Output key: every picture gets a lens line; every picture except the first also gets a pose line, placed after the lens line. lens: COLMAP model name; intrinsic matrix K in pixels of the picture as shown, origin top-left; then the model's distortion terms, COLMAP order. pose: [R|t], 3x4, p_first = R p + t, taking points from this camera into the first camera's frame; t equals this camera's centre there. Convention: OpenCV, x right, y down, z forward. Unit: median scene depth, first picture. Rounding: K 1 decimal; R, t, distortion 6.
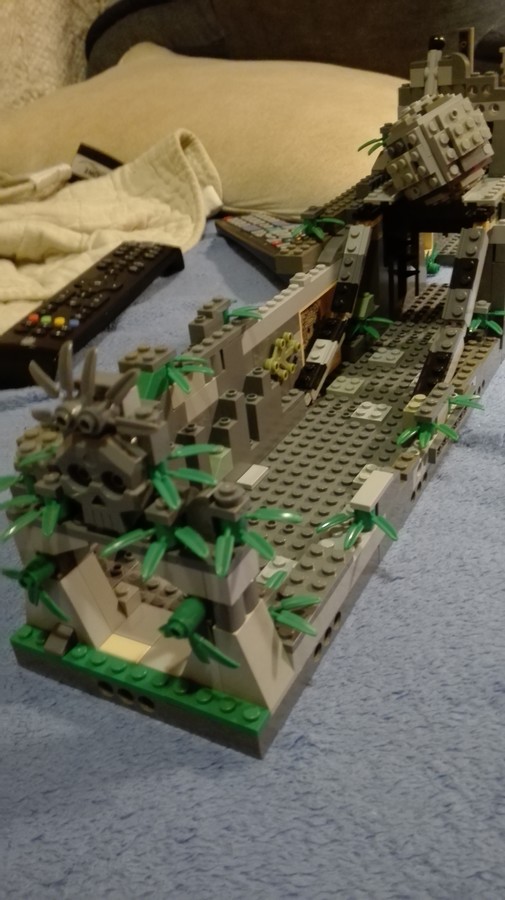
lens RADIAL K [[750.7, 0, 251.2], [0, 750.7, 453.1], [0, 0, 1]] dist [0.038149, -0.108201]
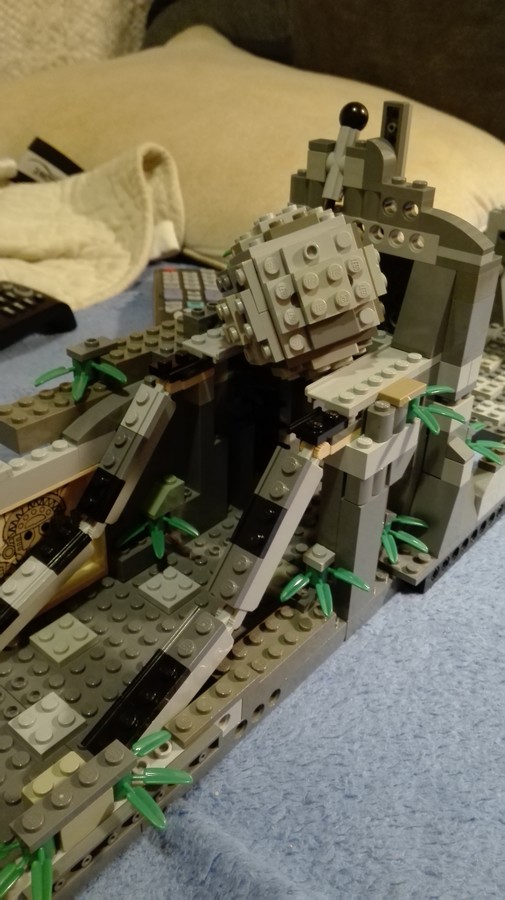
lens RADIAL K [[750.7, 0, 251.0], [0, 750.7, 449.7], [0, 0, 1]] dist [0.038149, -0.108201]
pose [[0.968619, 0.226629, -0.102061, 0.167698], [-0.225043, 0.973976, 0.026951, -0.161259], [0.105513, -0.003138, 0.994413, 0.217840]]
